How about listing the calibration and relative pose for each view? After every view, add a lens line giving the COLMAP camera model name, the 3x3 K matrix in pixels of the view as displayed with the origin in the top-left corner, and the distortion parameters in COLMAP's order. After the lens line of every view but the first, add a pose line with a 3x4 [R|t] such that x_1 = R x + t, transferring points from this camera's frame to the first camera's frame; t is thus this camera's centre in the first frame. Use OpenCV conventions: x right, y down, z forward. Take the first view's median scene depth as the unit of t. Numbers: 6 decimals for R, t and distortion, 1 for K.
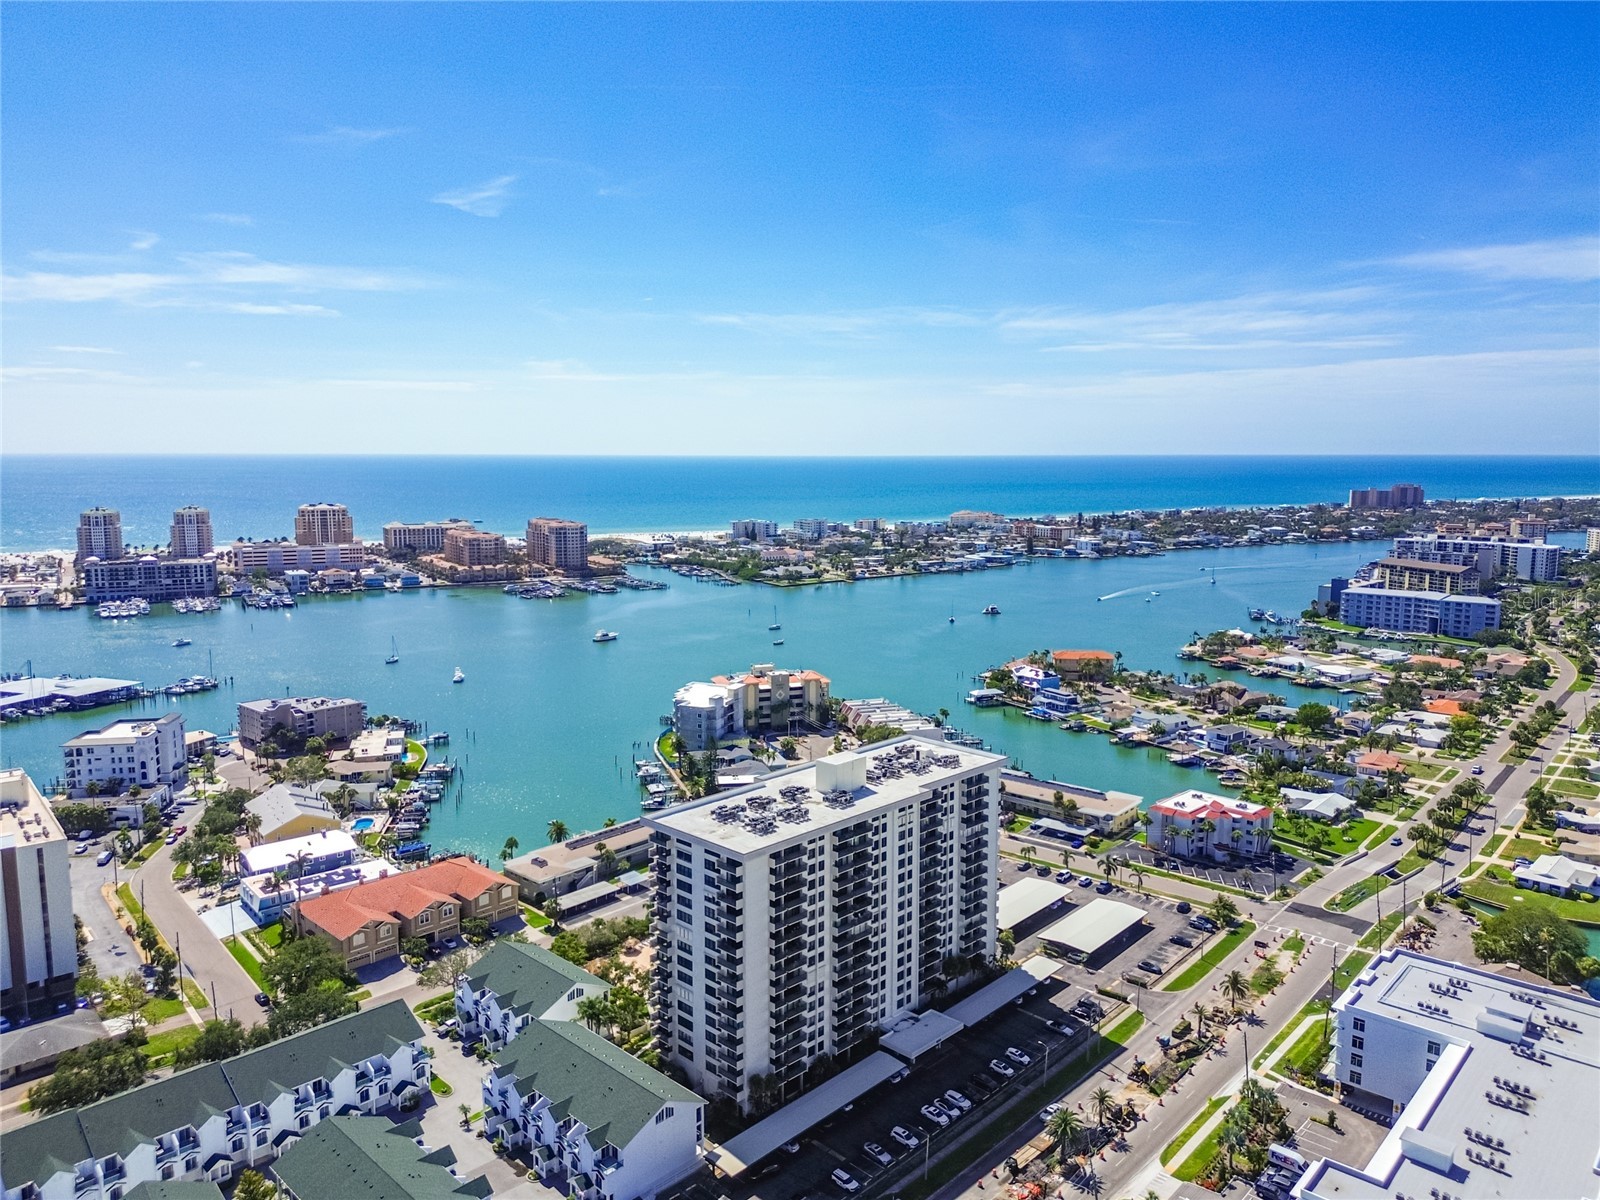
lens RADIAL K [[1131.9, 0, 800.0], [0, 1131.9, 600.0], [0, 0, 1]] dist [0.077221, -0.071807]
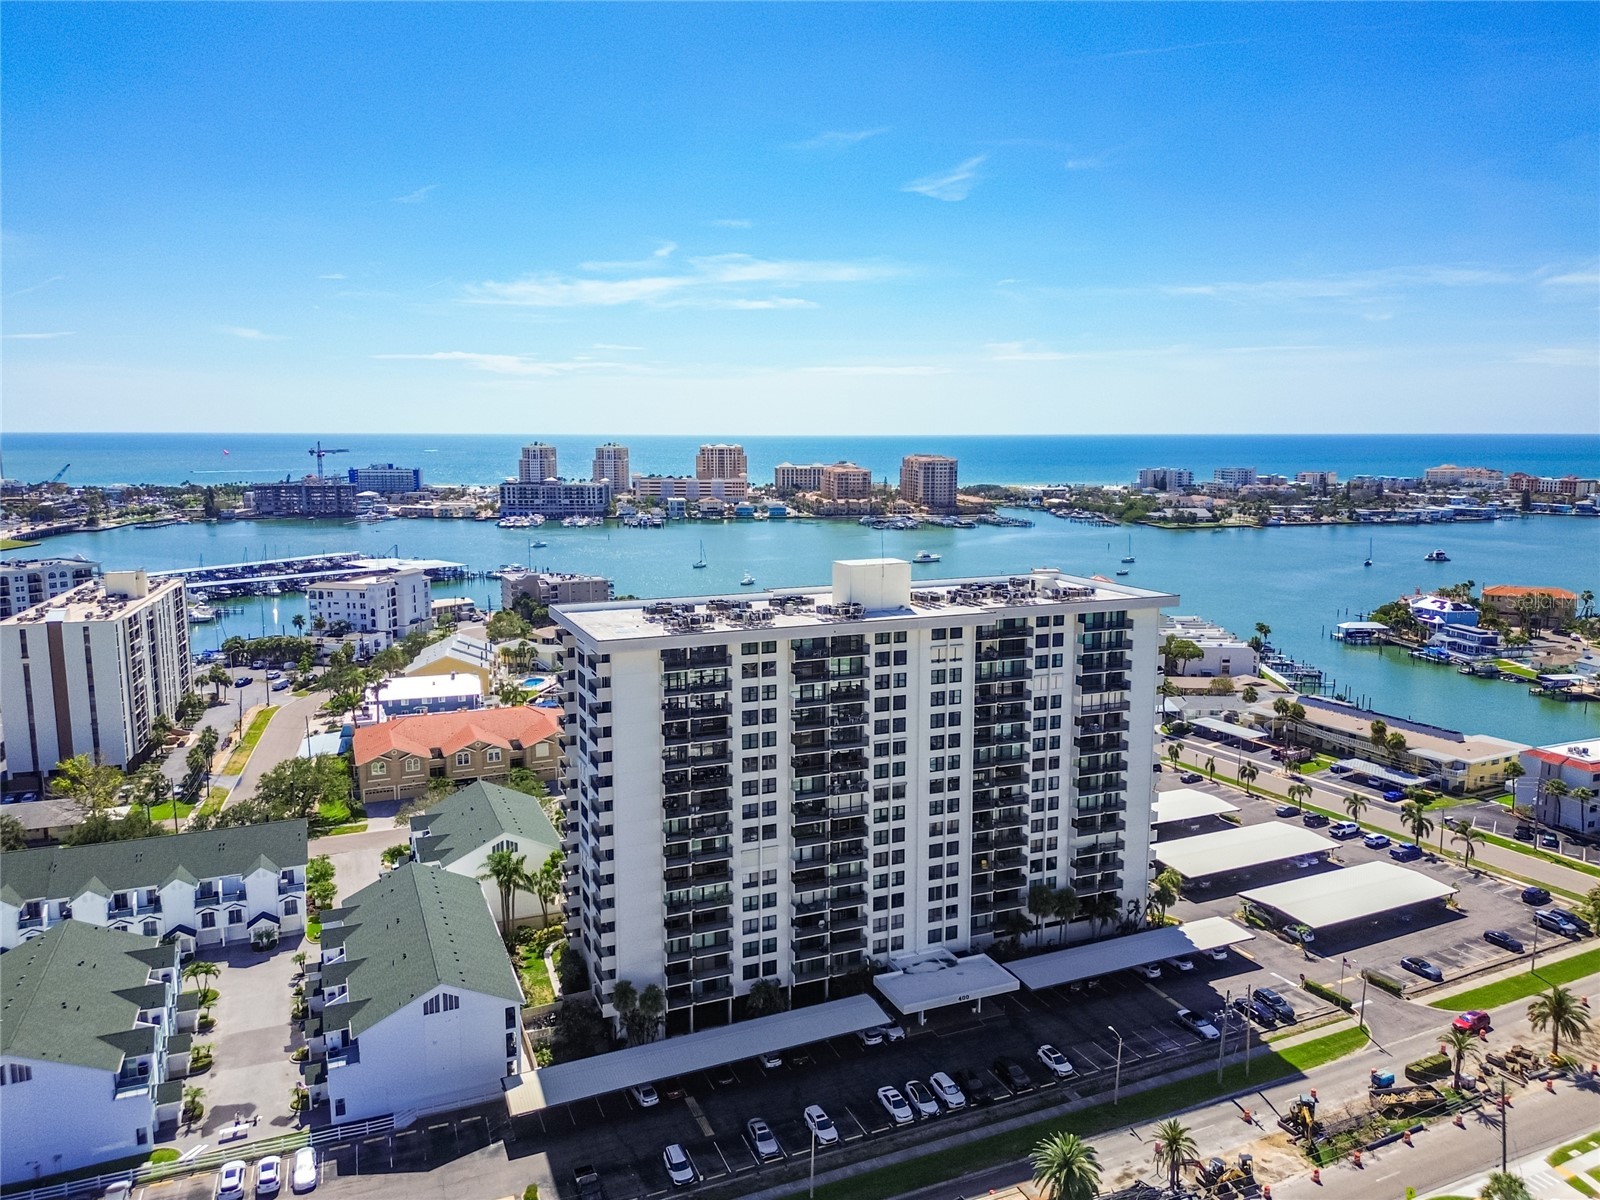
lens RADIAL K [[1128.0, 0, 803.0], [0, 1128.0, 575.9], [0, 0, 1]] dist [0.098964, -0.118071]
pose [[0.922583, 0.045749, -0.383076, 0.169334], [-0.048503, 0.998820, 0.002473, 0.097251], [0.382738, 0.016299, 0.923713, 0.237485]]
